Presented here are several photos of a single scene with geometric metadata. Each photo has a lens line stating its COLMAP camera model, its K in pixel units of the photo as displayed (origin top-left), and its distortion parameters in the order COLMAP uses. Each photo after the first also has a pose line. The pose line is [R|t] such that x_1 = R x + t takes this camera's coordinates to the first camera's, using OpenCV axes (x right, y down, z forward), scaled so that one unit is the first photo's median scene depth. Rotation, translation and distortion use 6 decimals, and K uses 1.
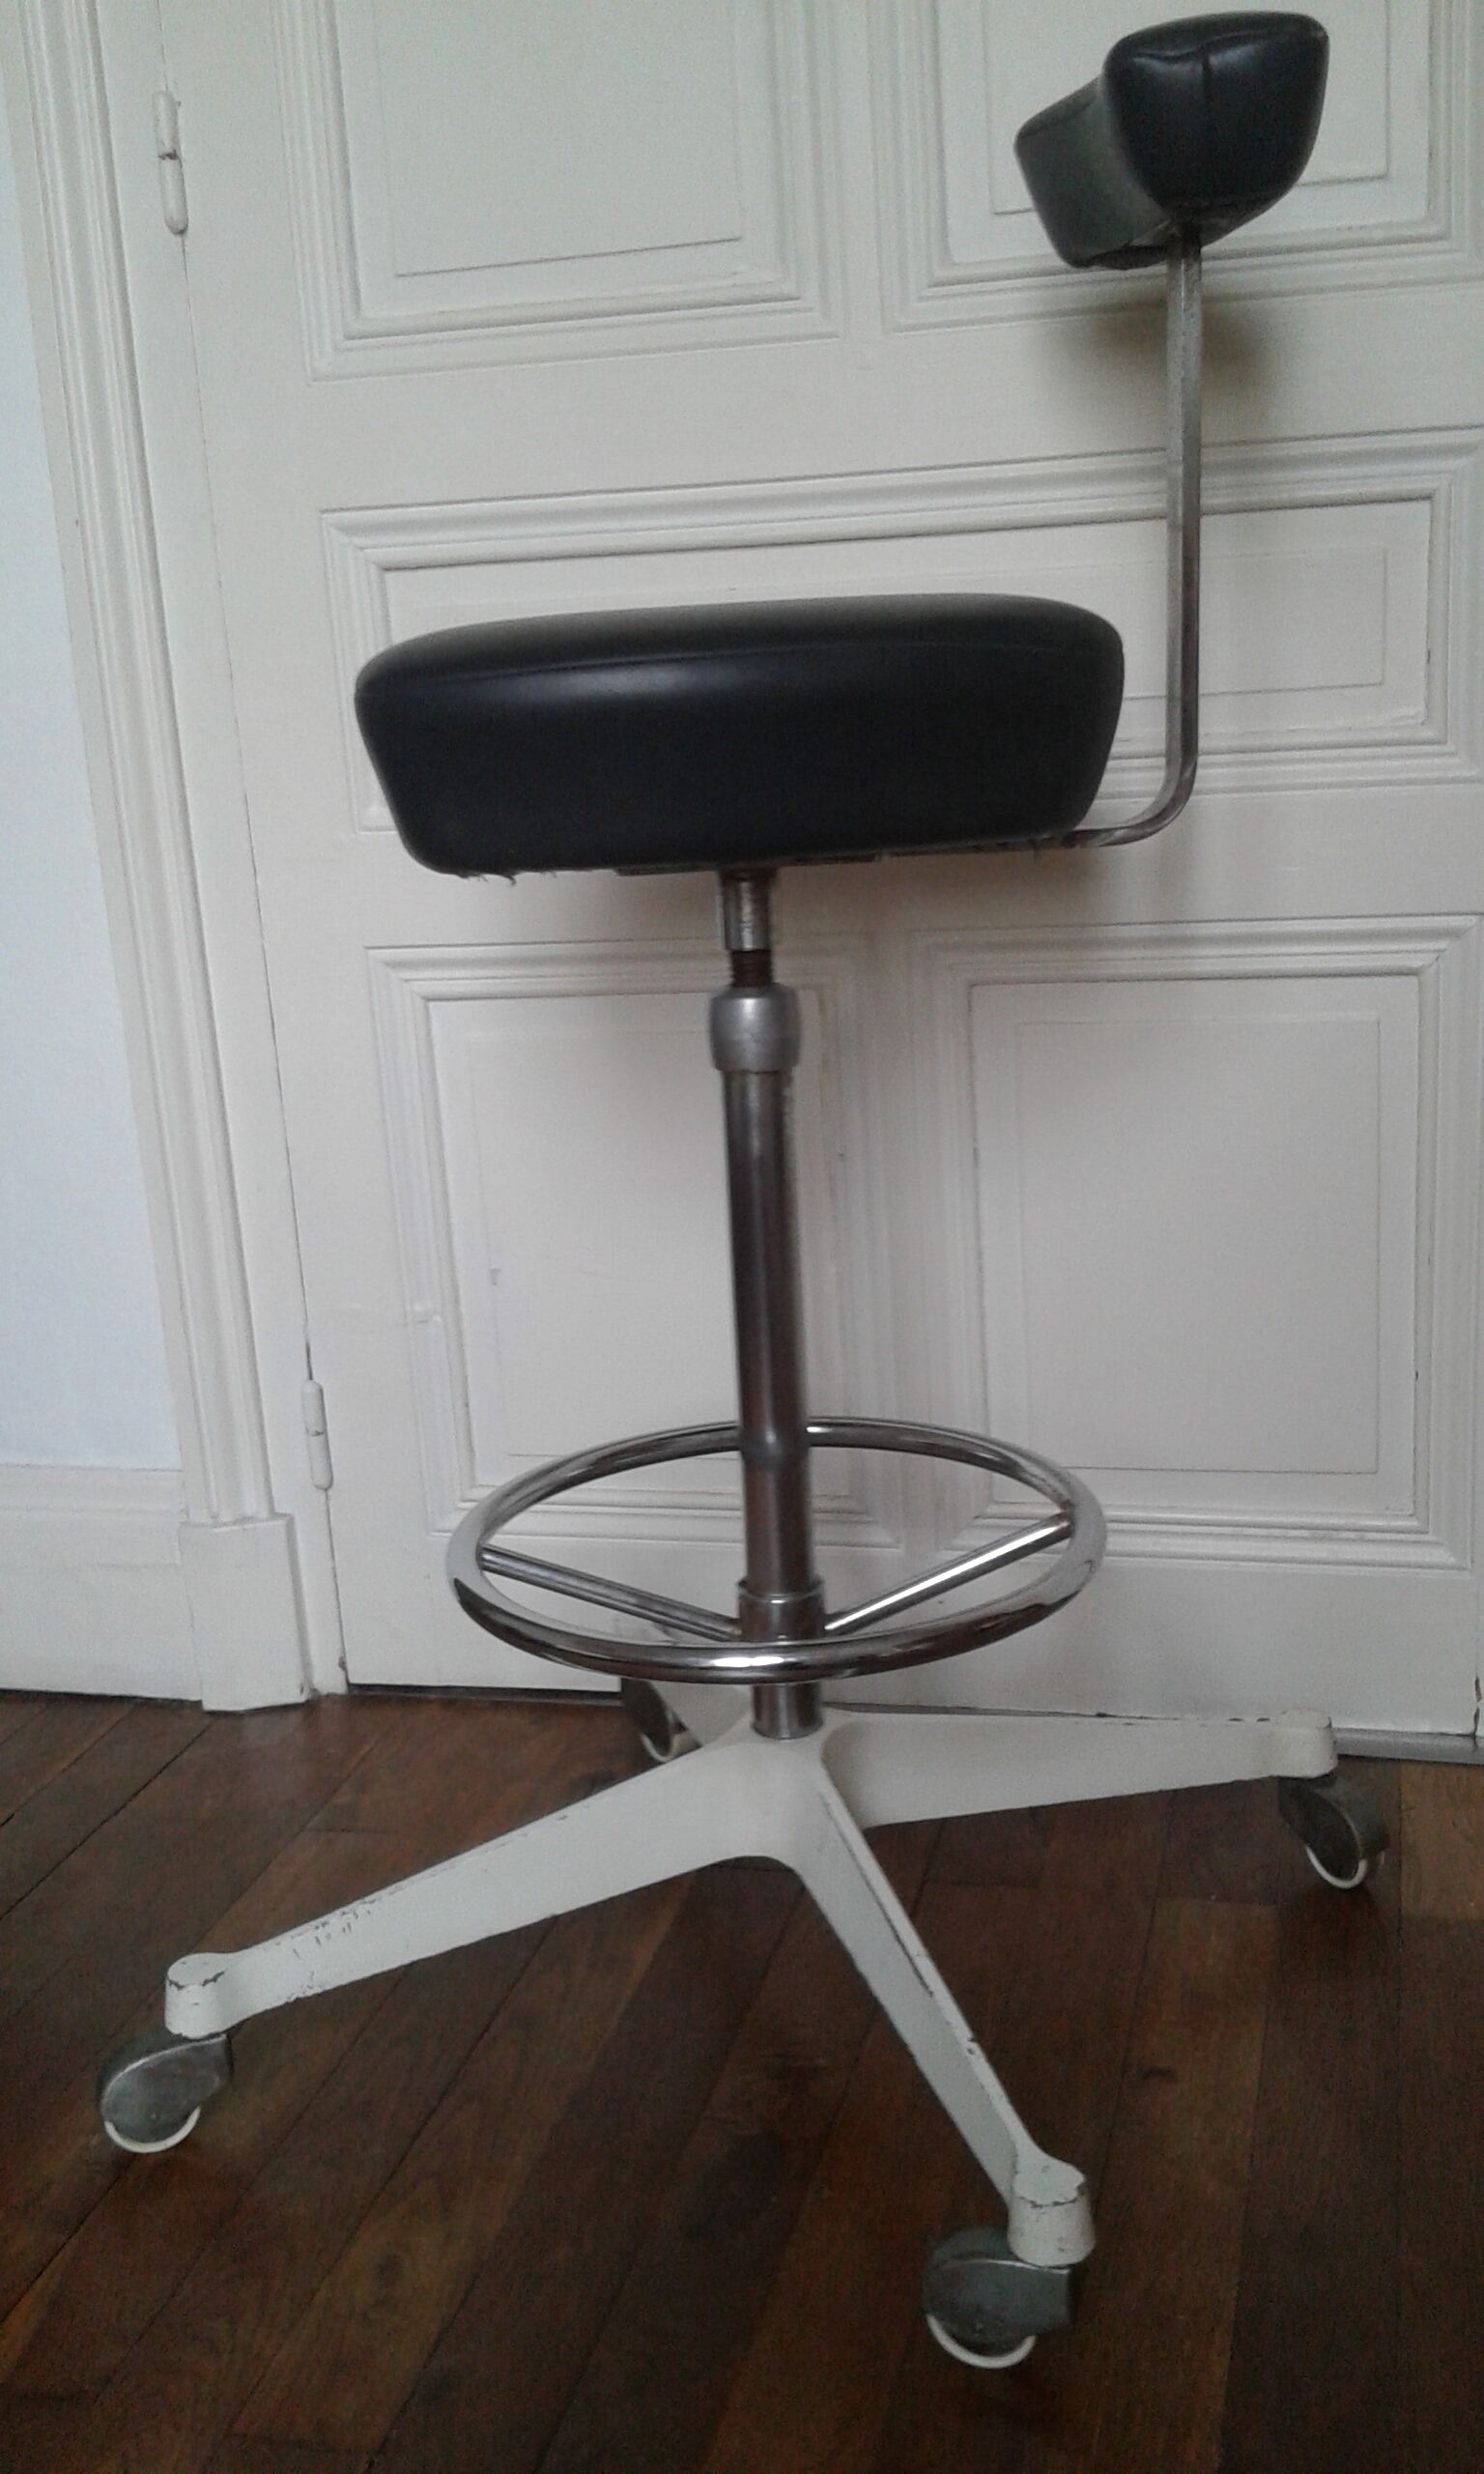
lens RADIAL K [[2227.8, 0, 742.0], [0, 2227.8, 1237.0], [0, 0, 1]] dist [0.058834, -0.221199]
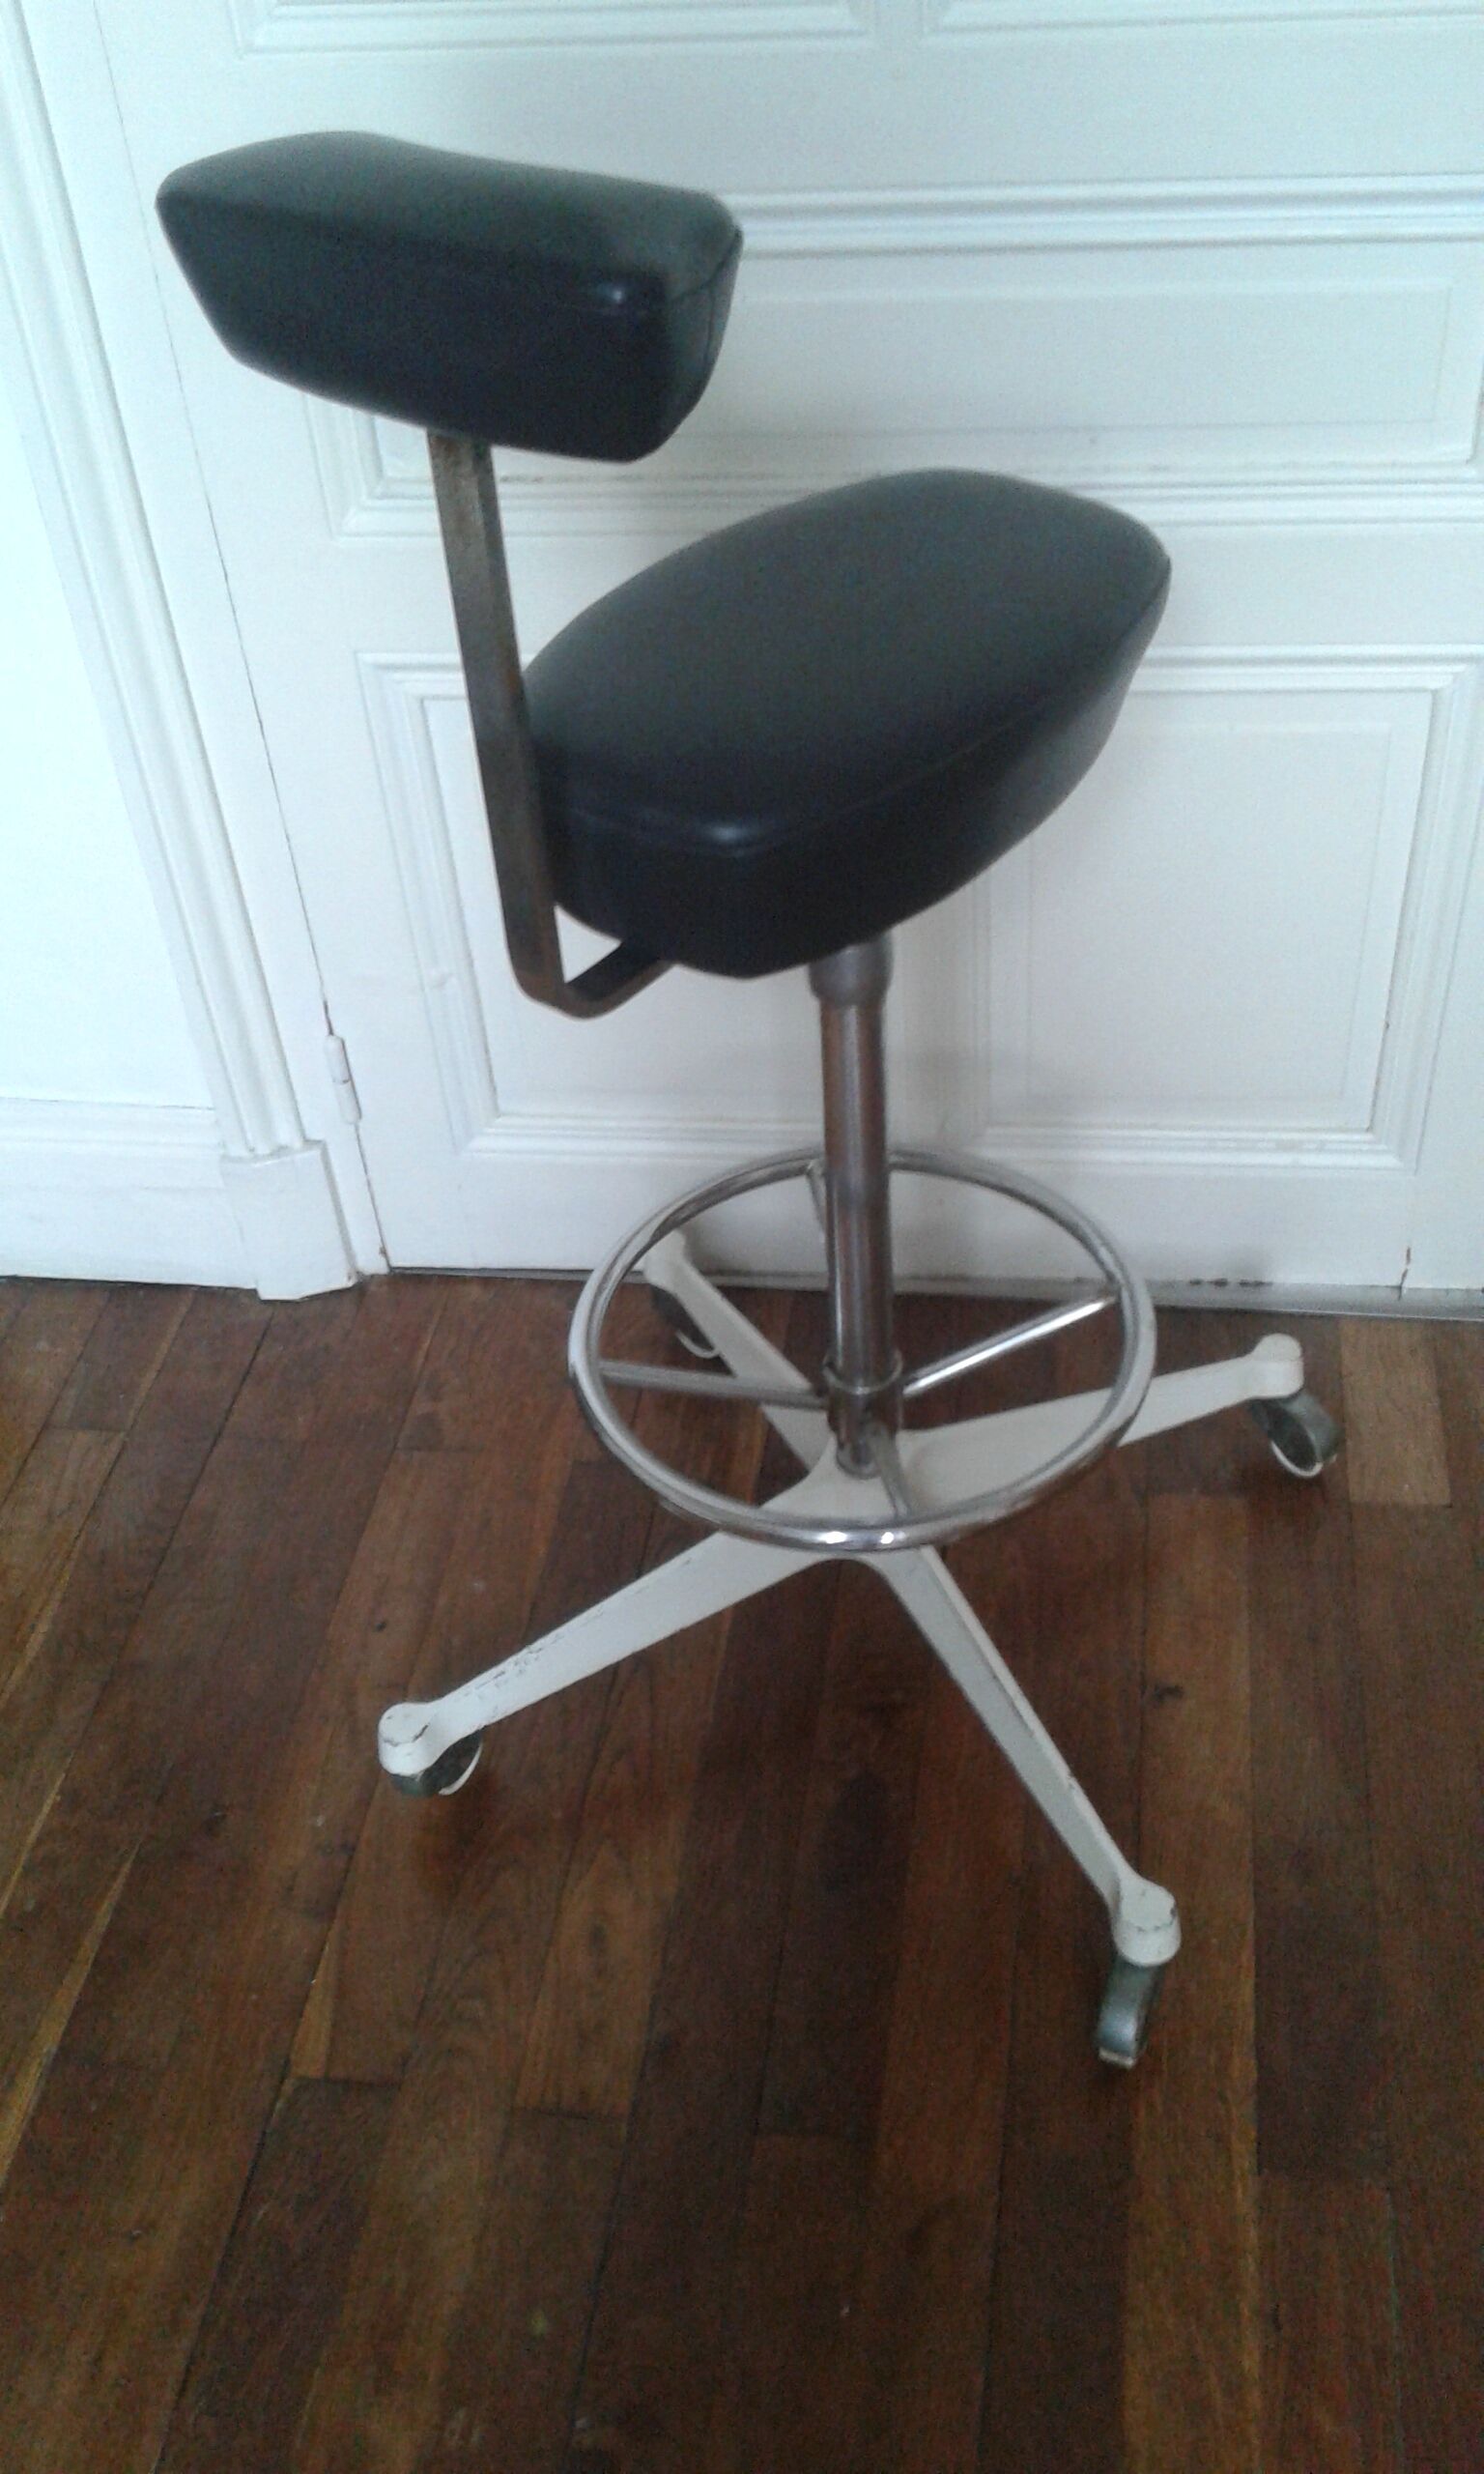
lens RADIAL K [[2195.4, 0, 739.5], [0, 2195.4, 1247.9], [0, 0, 1]] dist [0.035549, -0.188014]
pose [[0.993386, -0.084593, 0.077646, -0.114701], [0.041149, 0.893558, 0.447058, -0.365385], [-0.107200, -0.440906, 0.891129, 0.032019]]
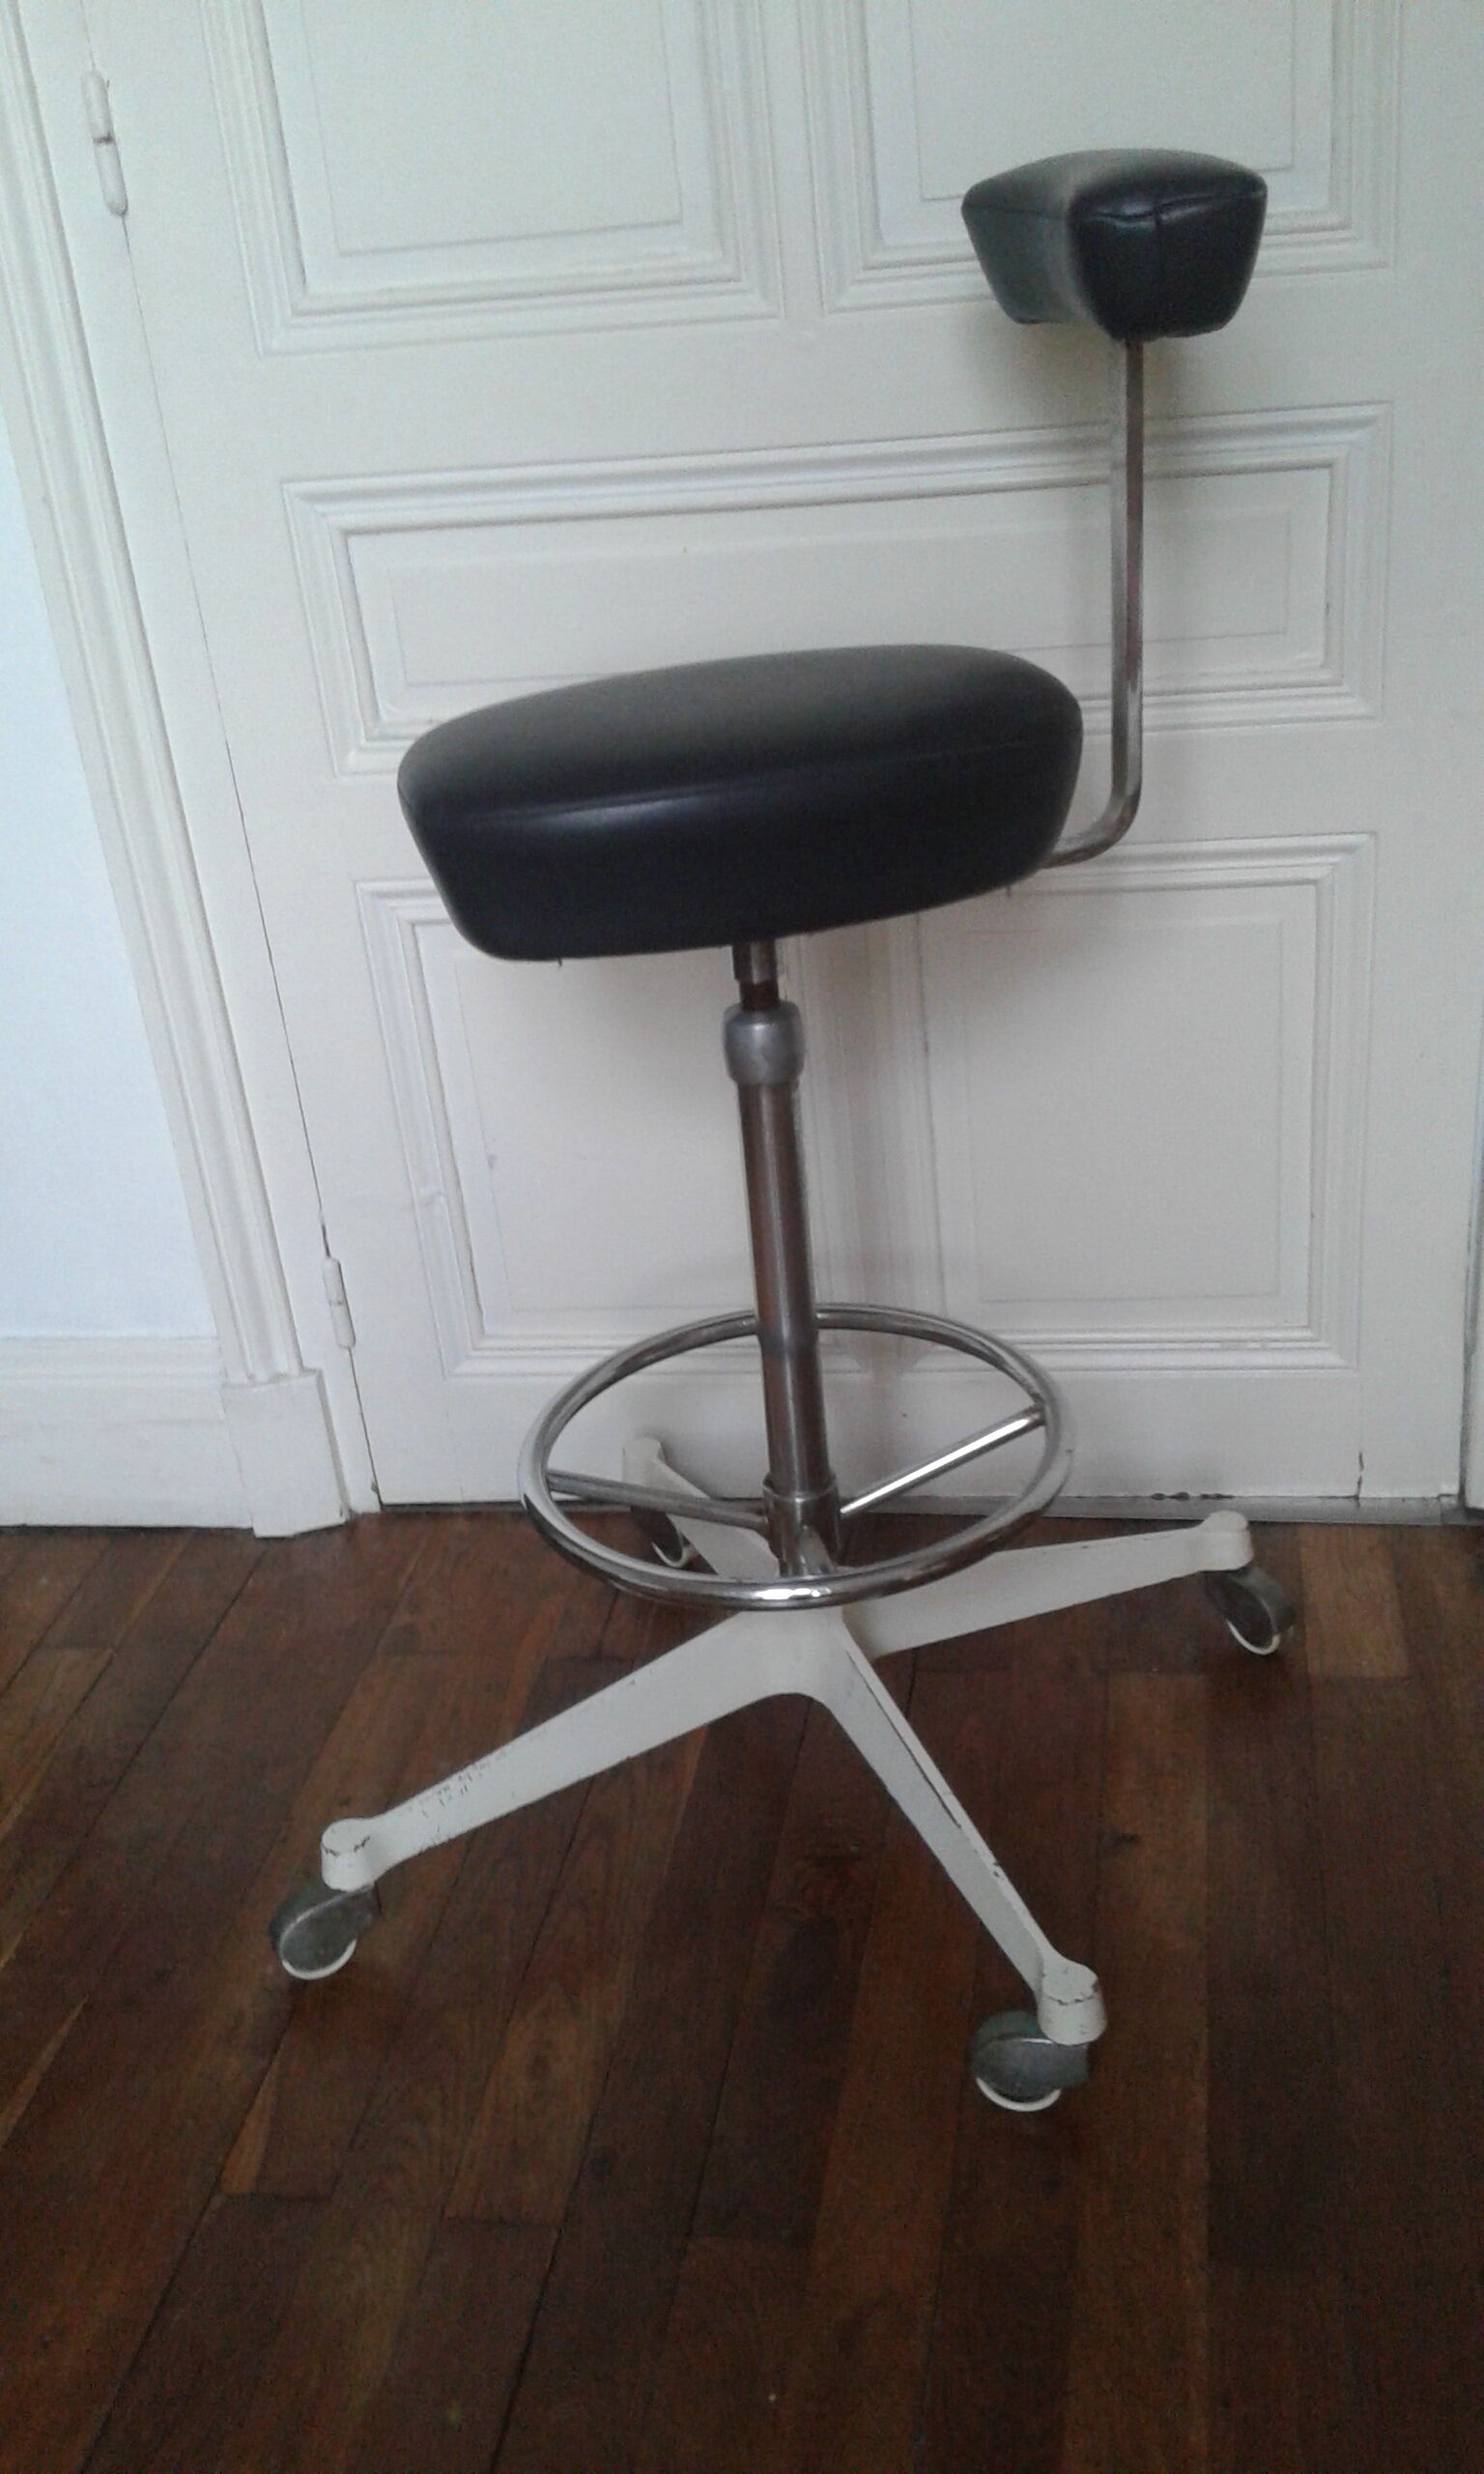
lens RADIAL K [[2195.4, 0, 739.5], [0, 2195.4, 1247.9], [0, 0, 1]] dist [0.035549, -0.188014]
pose [[0.995180, -0.073490, 0.064934, -0.074915], [0.058454, 0.976179, 0.208944, -0.193451], [-0.078742, -0.204141, 0.975769, -0.100500]]
